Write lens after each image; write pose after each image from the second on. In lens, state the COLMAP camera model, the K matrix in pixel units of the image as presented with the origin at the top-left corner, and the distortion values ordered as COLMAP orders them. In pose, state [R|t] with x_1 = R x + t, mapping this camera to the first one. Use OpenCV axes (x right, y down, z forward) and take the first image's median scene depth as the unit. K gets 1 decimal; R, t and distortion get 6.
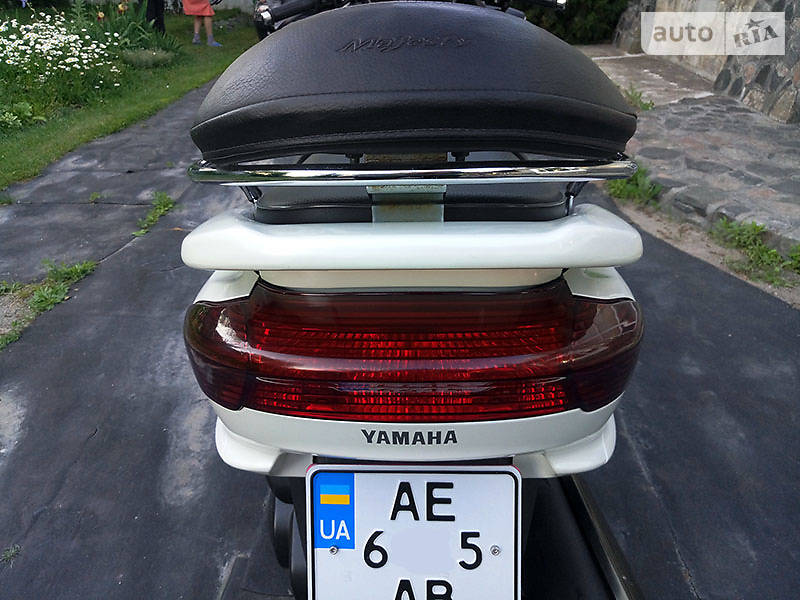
lens RADIAL K [[555.9, 0, 395.6], [0, 555.9, 303.0], [0, 0, 1]] dist [-0.048307, 0.044989]
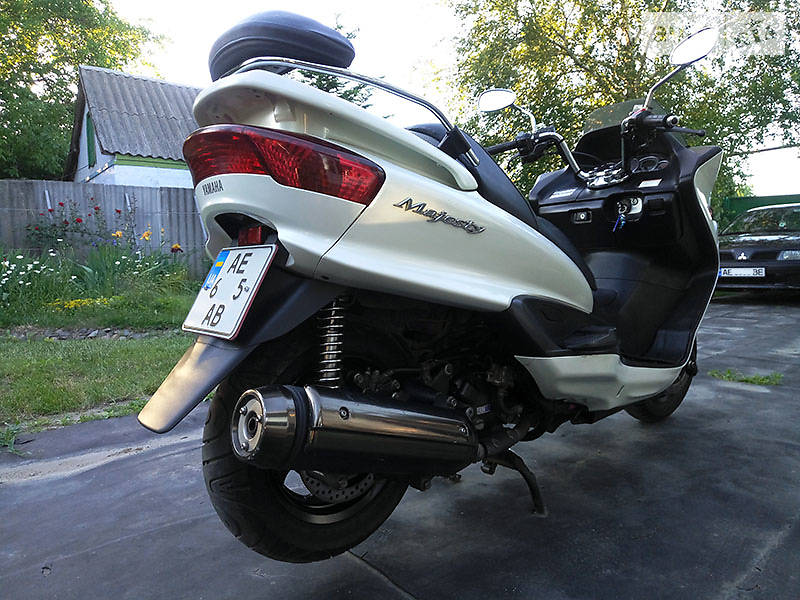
lens RADIAL K [[566.7, 0, 387.3], [0, 566.7, 299.6], [0, 0, 1]] dist [-0.001492, -0.000260]
pose [[0.682607, 0.057505, -0.728520, 0.380237], [-0.384334, 0.876147, -0.290954, 0.181181], [0.621559, 0.478602, 0.620165, 0.051999]]
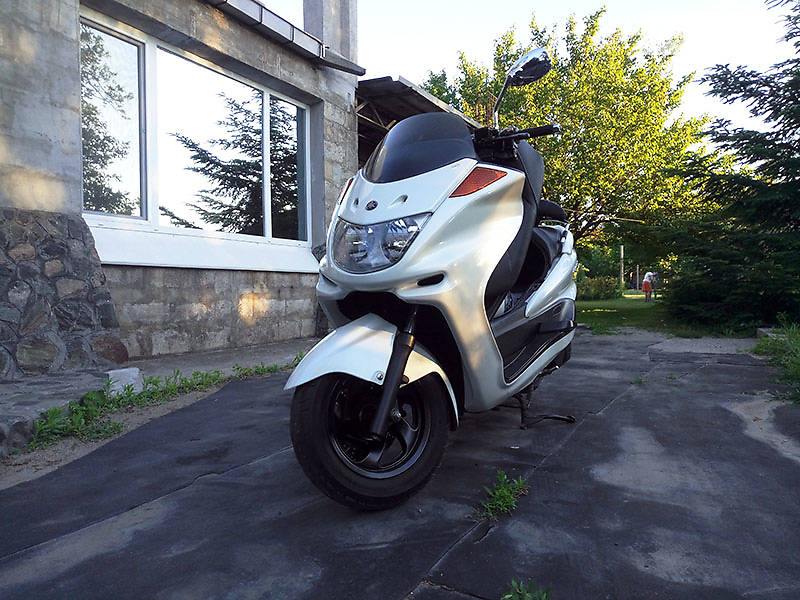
lens RADIAL K [[550.8, 0, 395.0], [0, 550.8, 299.6], [0, 0, 1]] dist [-0.001858, -0.004423]
pose [[-0.894484, 0.002612, 0.447092, -0.270028], [0.248693, 0.833917, 0.492681, -0.580197], [-0.371551, 0.551884, -0.746575, 1.301699]]
